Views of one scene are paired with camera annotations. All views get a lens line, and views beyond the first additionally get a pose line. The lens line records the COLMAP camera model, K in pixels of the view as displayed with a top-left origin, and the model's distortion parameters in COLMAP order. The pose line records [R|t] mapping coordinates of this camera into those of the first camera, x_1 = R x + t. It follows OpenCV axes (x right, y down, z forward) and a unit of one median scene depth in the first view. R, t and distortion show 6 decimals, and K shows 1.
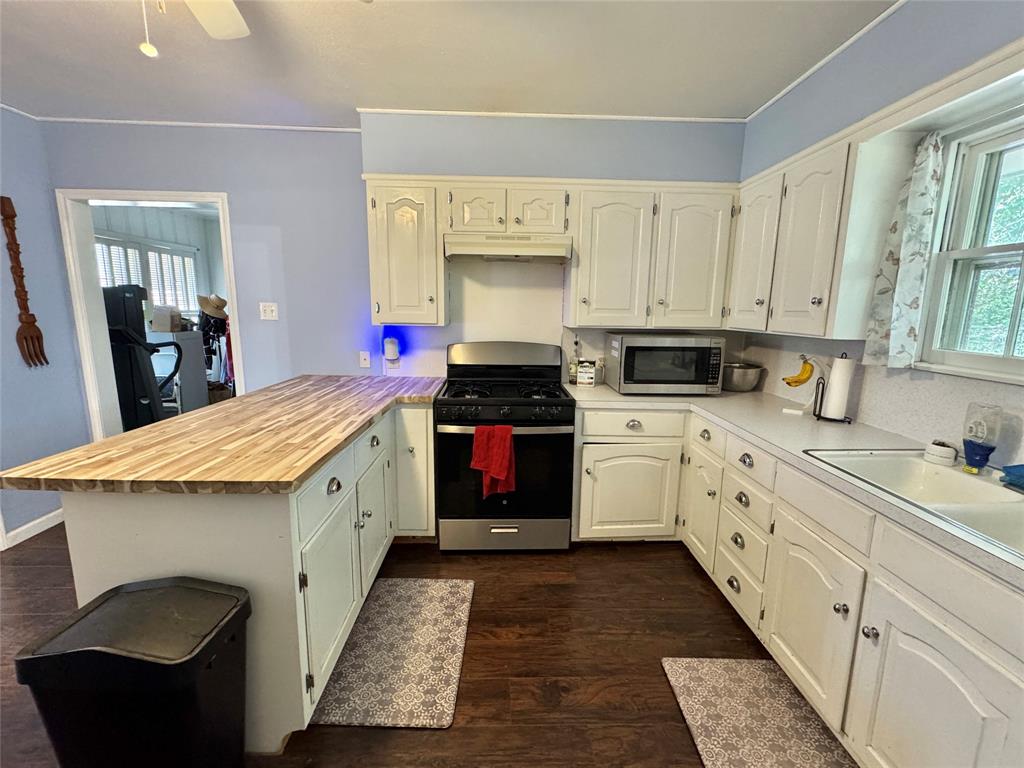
lens RADIAL K [[441.3, 0, 513.3], [0, 441.3, 385.1], [0, 0, 1]] dist [-0.000940, -0.000620]
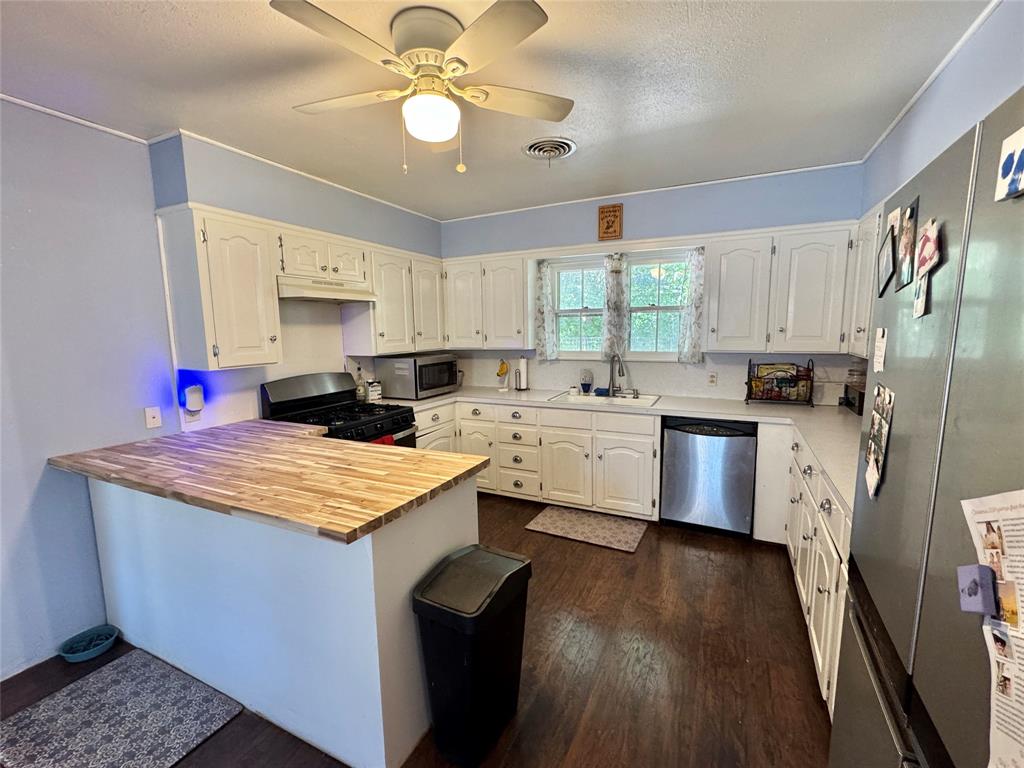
lens RADIAL K [[441.3, 0, 511.0], [0, 441.3, 385.6], [0, 0, 1]] dist [-0.000940, -0.000620]
pose [[0.468877, -0.138299, 0.872369, -0.881391], [0.178779, 0.982082, 0.059603, -0.057328], [-0.864981, 0.128015, 0.485201, 0.062951]]
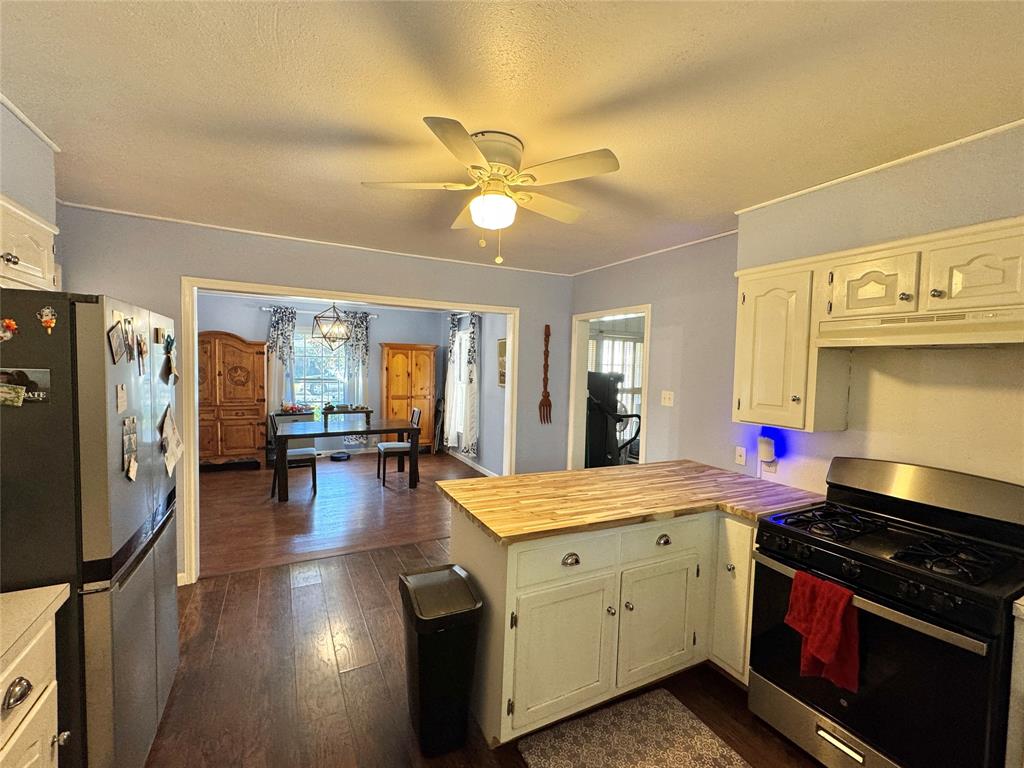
lens RADIAL K [[441.3, 0, 510.9], [0, 441.3, 384.7], [0, 0, 1]] dist [-0.000940, -0.000620]
pose [[0.436317, 0.036408, -0.899056, 0.351361], [-0.180220, 0.982470, -0.047676, -0.090613], [0.881560, 0.182829, 0.435230, 0.167273]]
